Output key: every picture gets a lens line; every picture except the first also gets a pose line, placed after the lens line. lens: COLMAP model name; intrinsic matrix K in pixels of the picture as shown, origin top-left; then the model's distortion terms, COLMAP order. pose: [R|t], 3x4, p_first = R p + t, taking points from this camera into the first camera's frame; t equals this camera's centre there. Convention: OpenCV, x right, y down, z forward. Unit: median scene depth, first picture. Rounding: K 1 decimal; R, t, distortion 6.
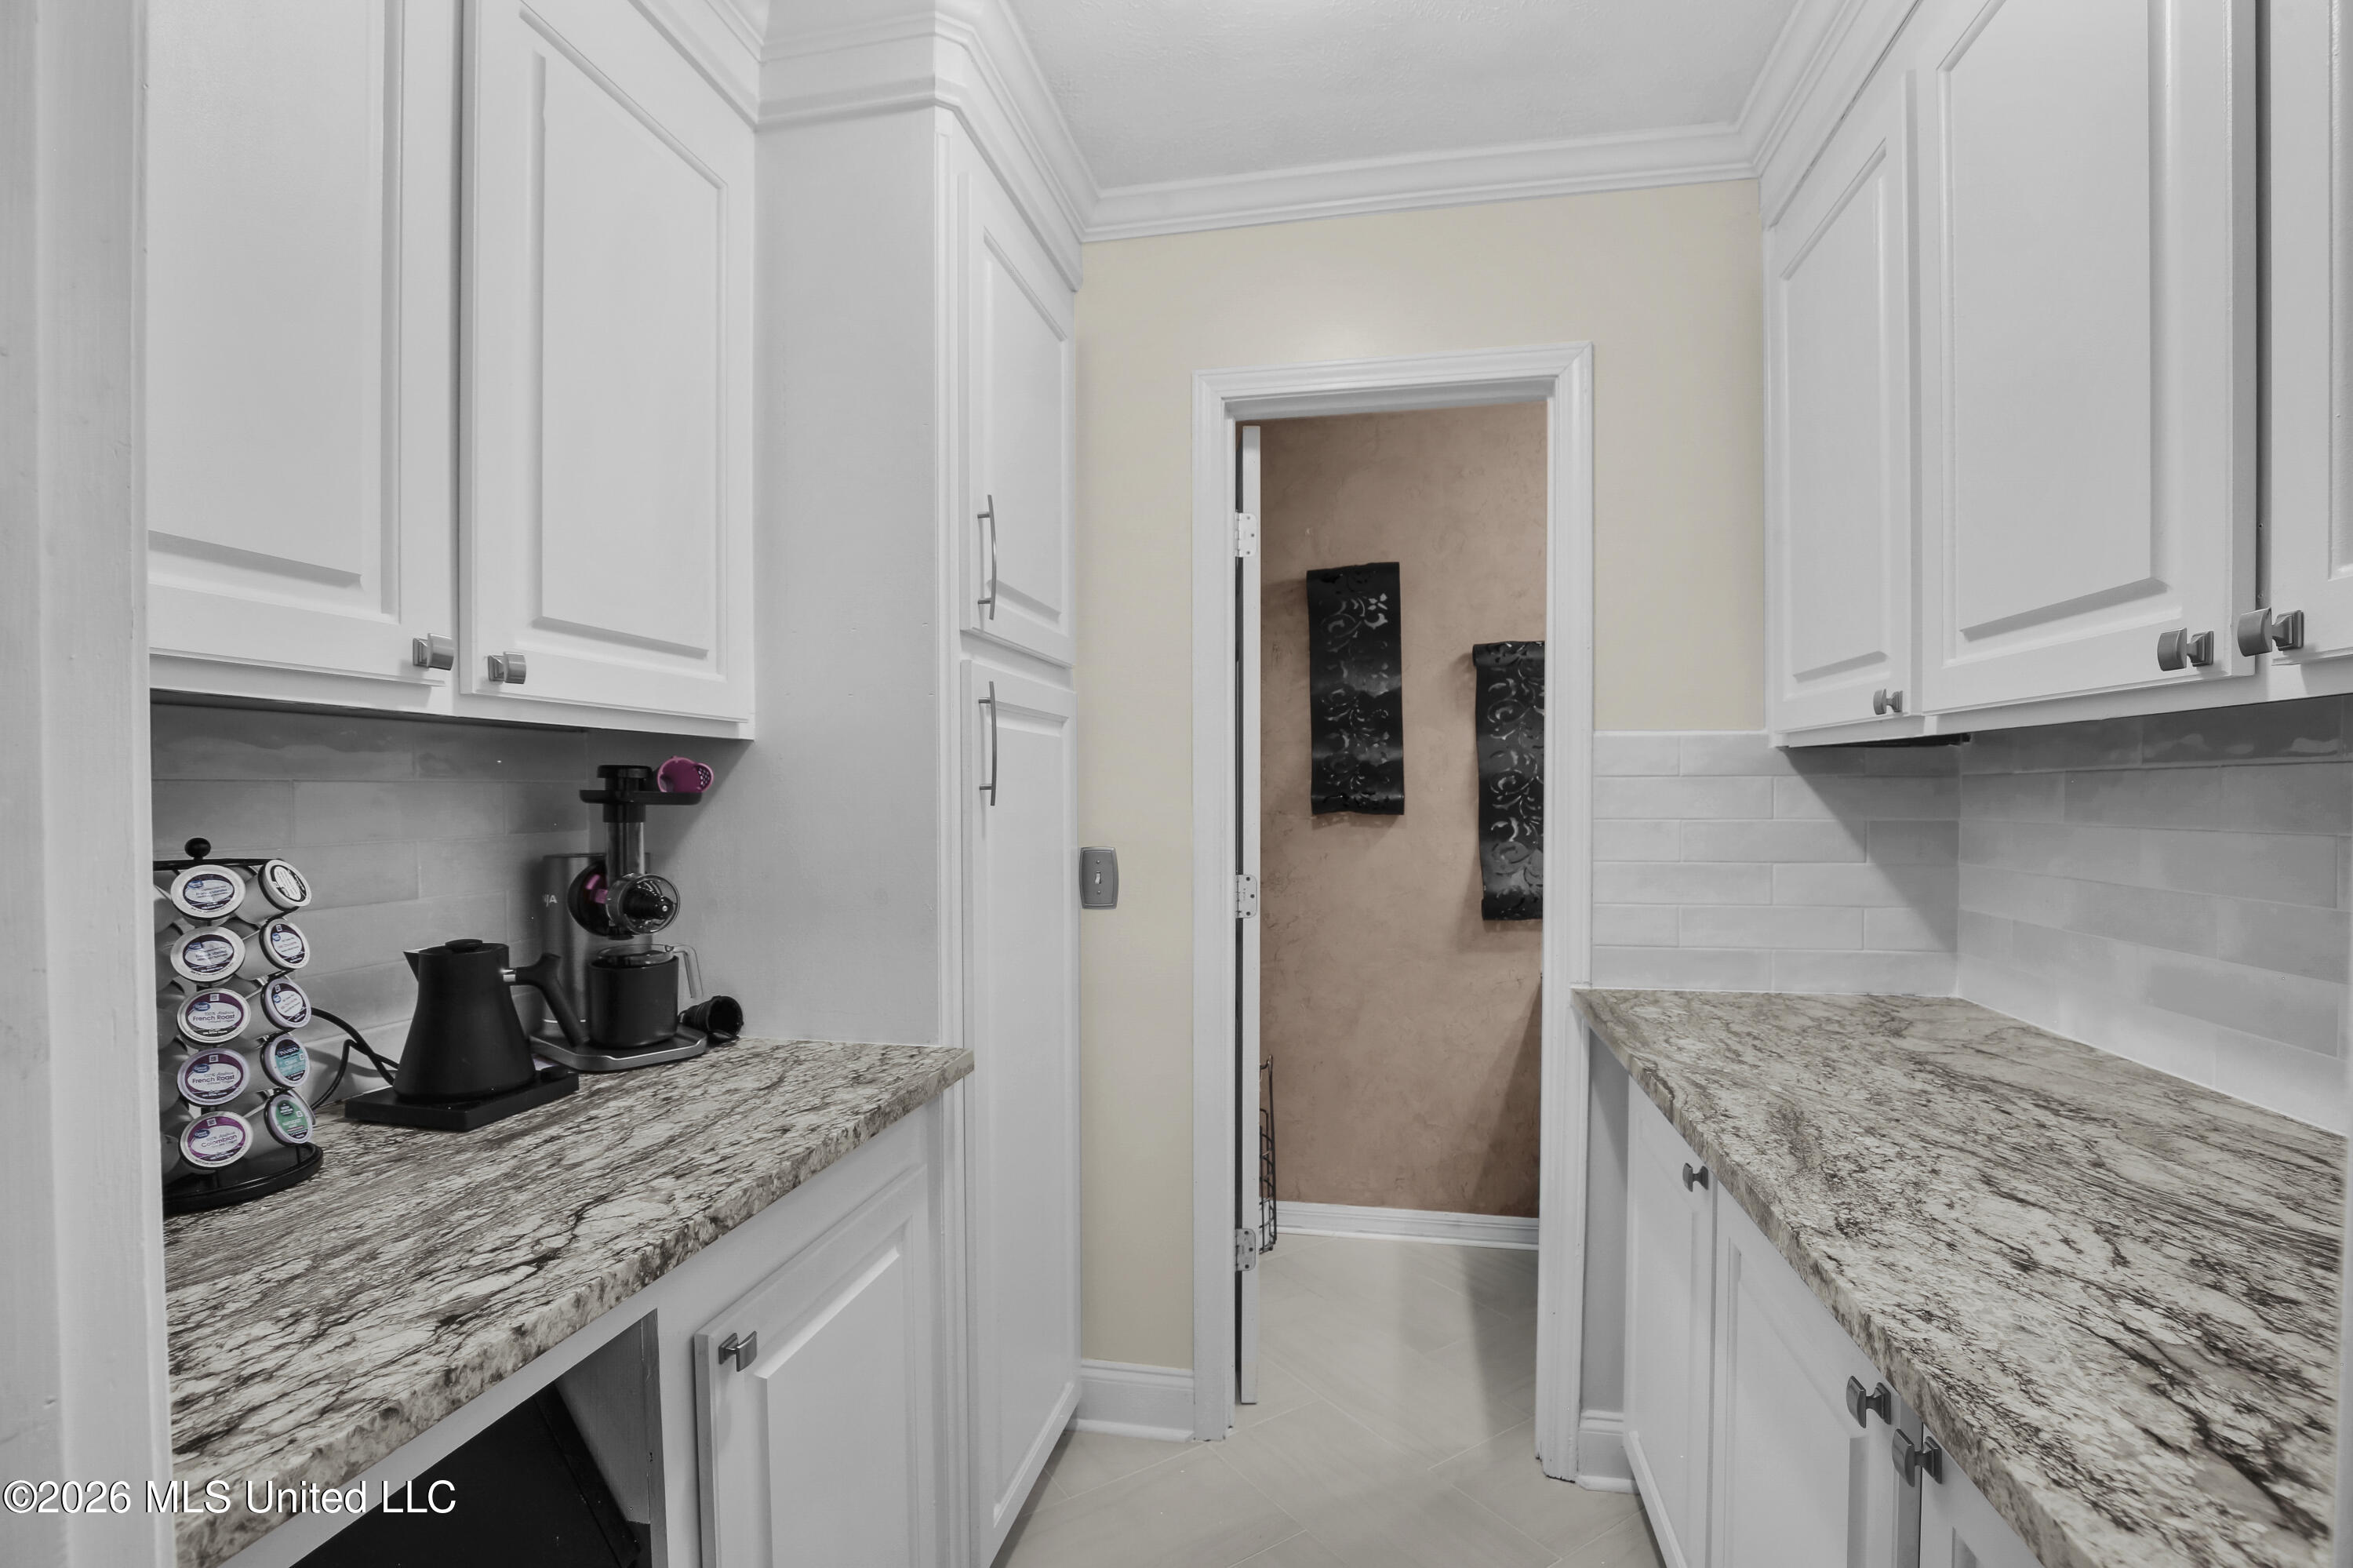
lens RADIAL K [[1107.7, 0, 1166.9], [0, 1107.7, 778.8], [0, 0, 1]] dist [-0.010834, -0.000424]
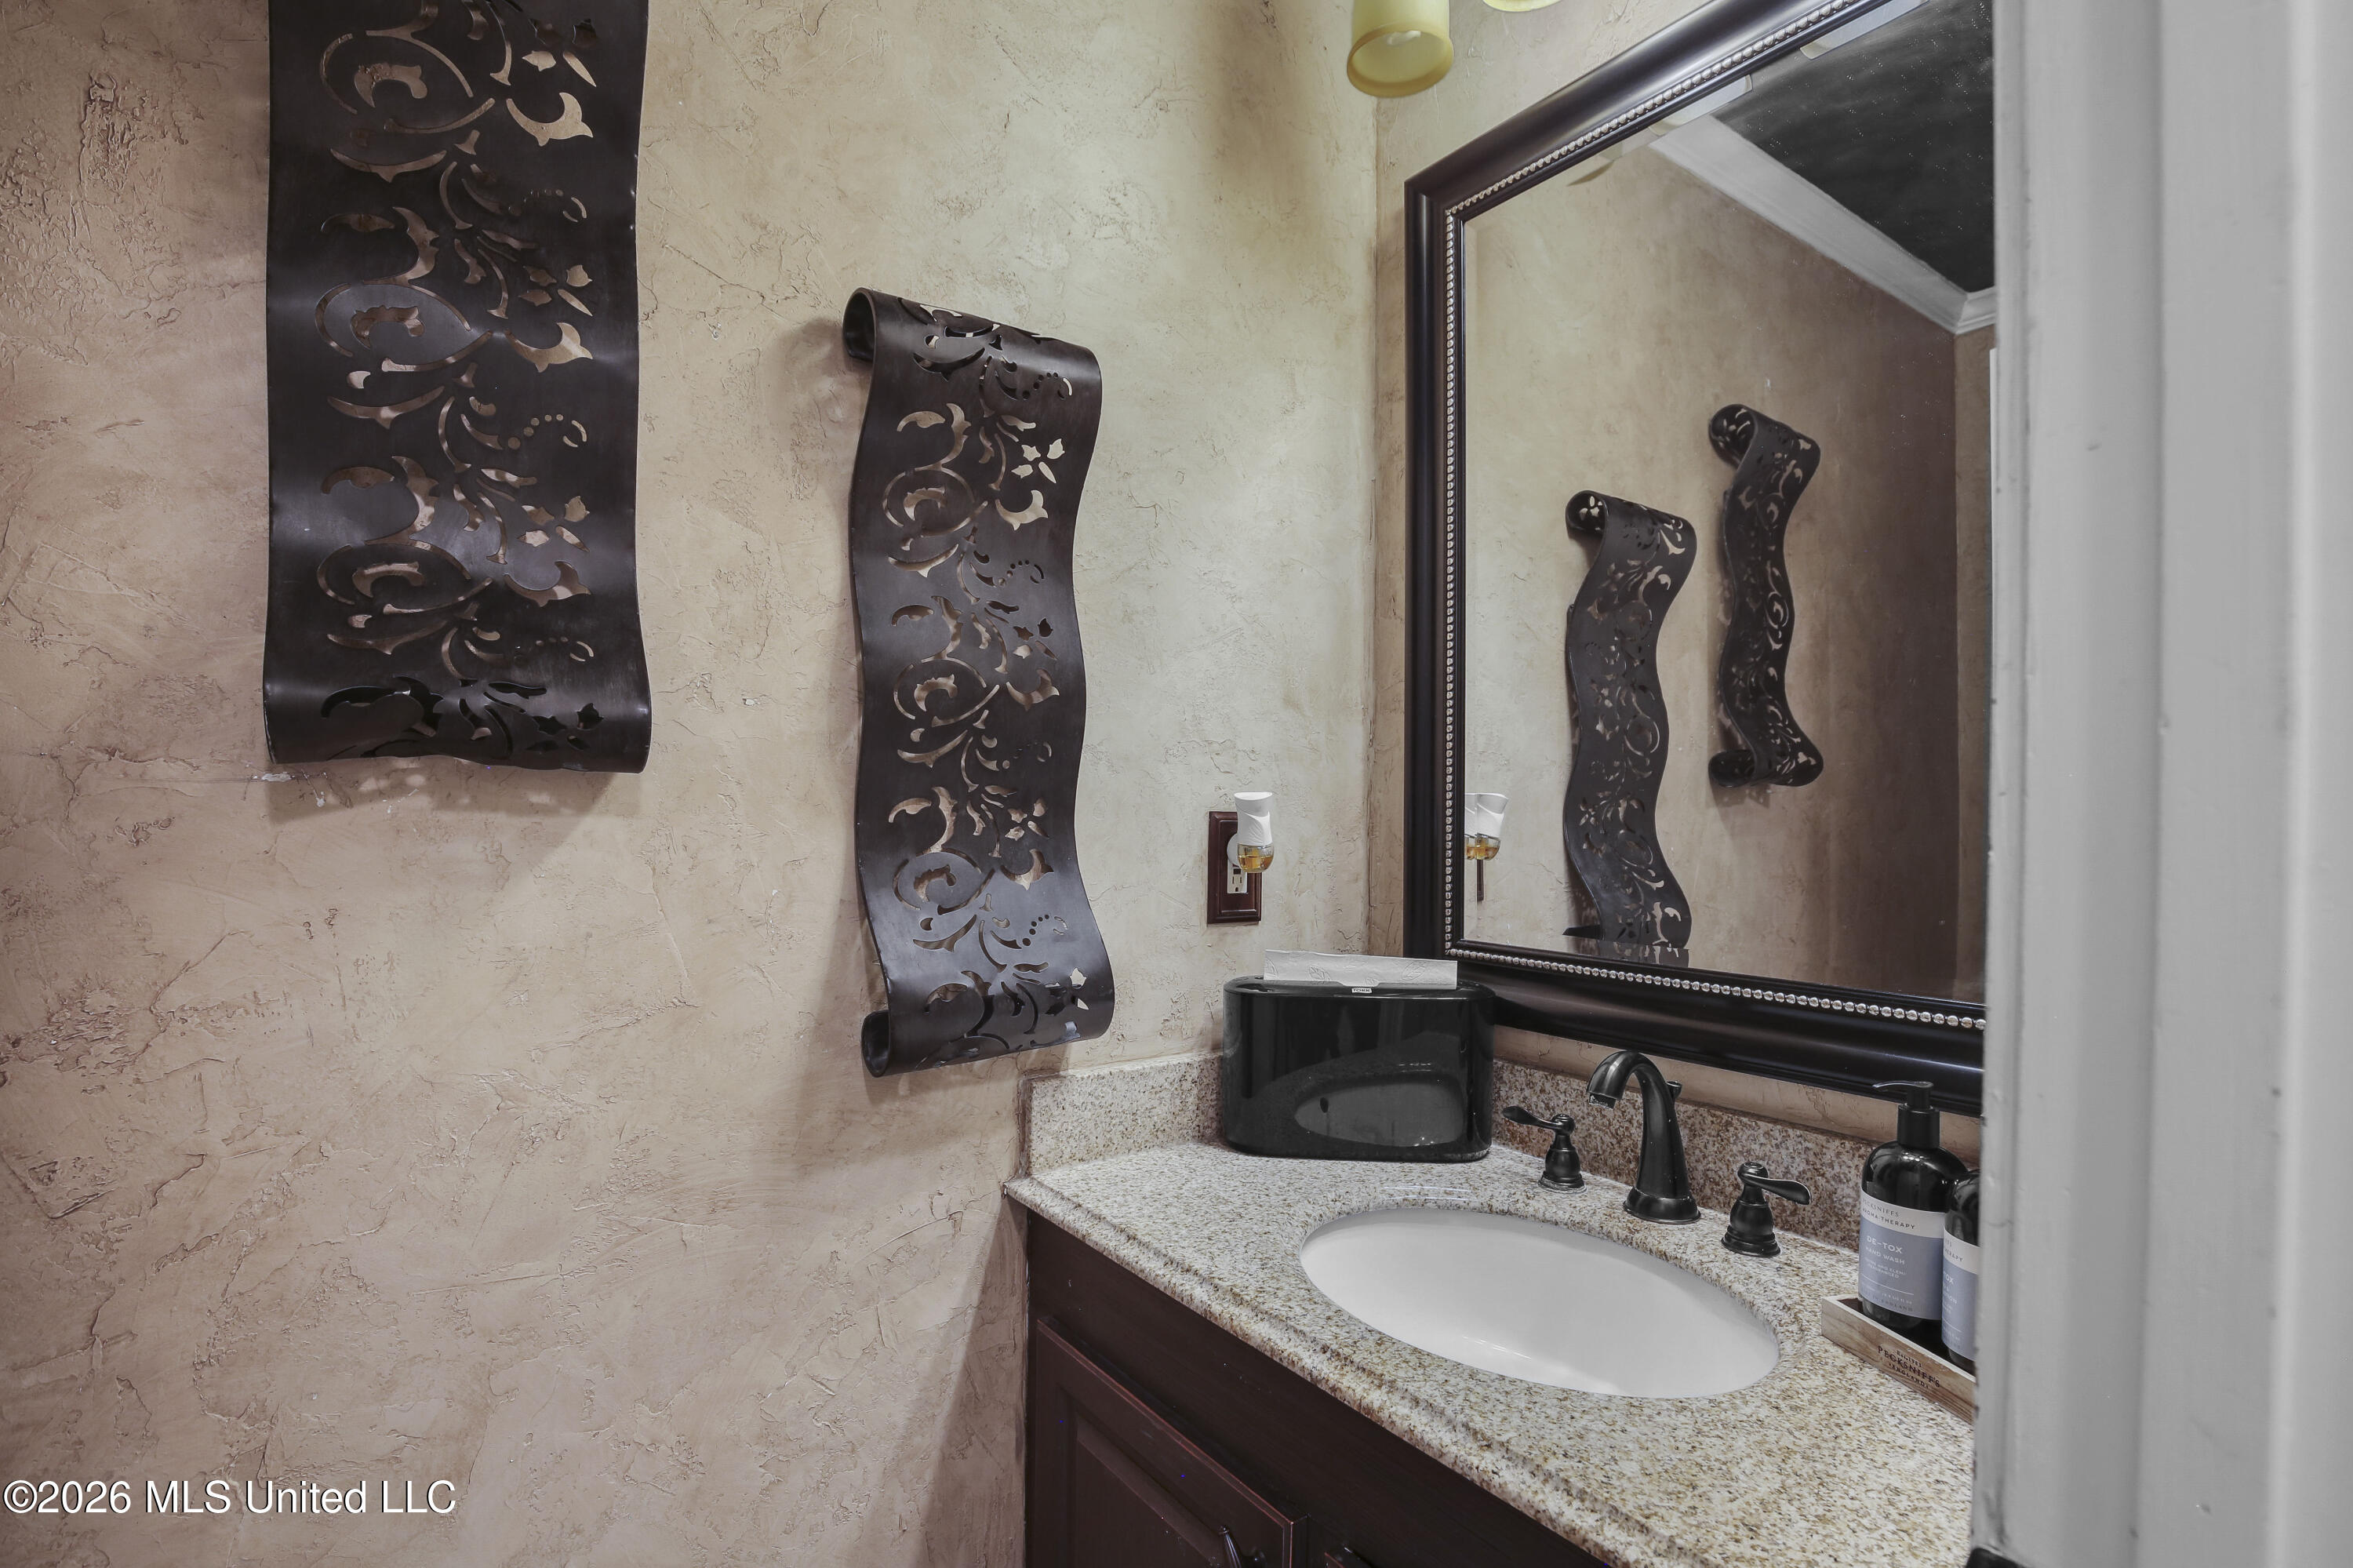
lens RADIAL K [[1122.8, 0, 1181.6], [0, 1122.8, 822.8], [0, 0, 1]] dist [-0.031760, 0.000272]
pose [[0.698342, -0.000047, 0.715765, 0.097715], [-0.018290, 0.999672, 0.017910, 0.038249], [-0.715531, -0.025599, 0.698112, 0.674589]]
